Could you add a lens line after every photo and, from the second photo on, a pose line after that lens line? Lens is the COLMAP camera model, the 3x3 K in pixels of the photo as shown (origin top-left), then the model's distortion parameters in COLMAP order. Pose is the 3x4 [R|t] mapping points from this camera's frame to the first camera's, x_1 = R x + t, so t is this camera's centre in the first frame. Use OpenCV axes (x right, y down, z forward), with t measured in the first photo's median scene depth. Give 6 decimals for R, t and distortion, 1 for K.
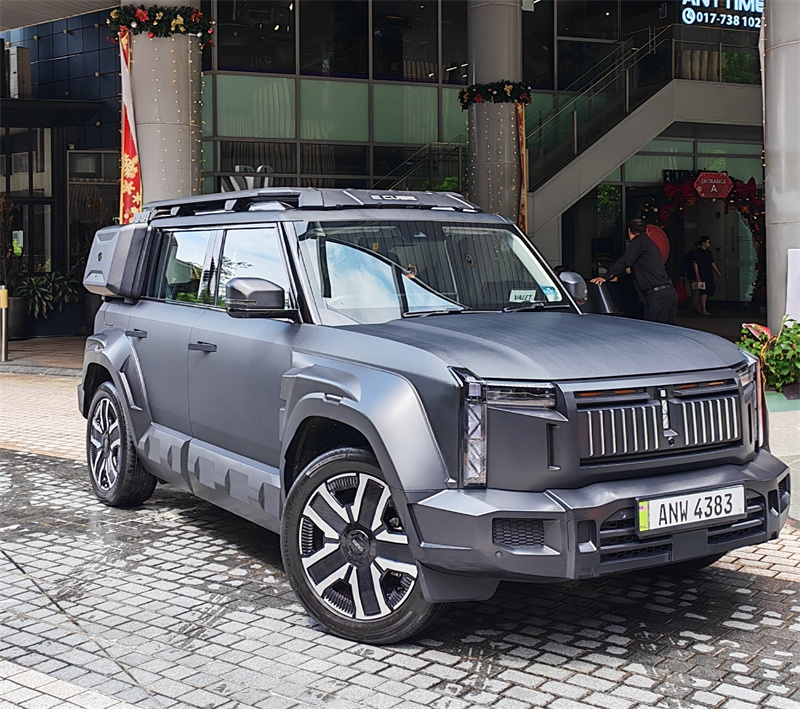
lens RADIAL K [[1095.8, 0, 425.7], [0, 1095.8, 288.2], [0, 0, 1]] dist [0.069036, 0.000000]
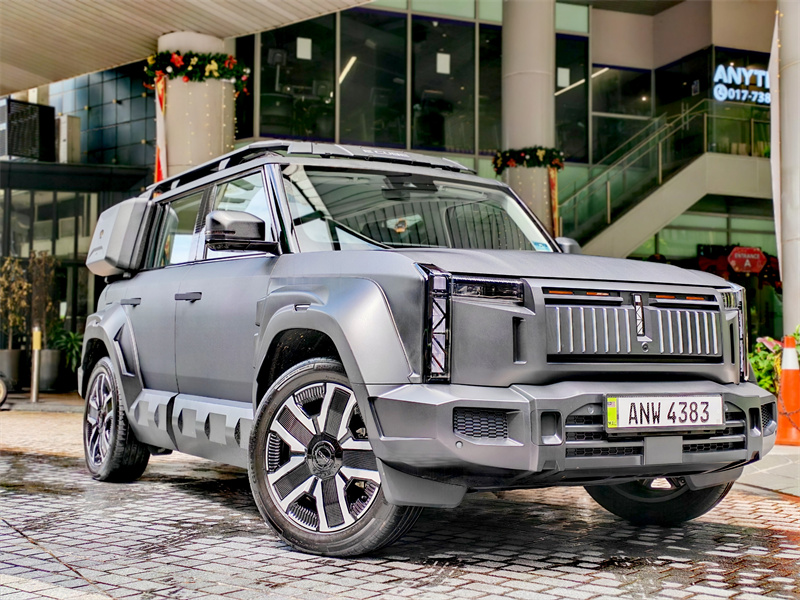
lens RADIAL K [[1073.3, 0, 448.4], [0, 1073.3, 309.0], [0, 0, 1]] dist [0.083070, 0.000000]
pose [[0.999720, 0.009081, -0.021860, 0.066560], [-0.010524, 0.997711, -0.066794, 0.162405], [0.021203, 0.067005, 0.997527, 0.046257]]
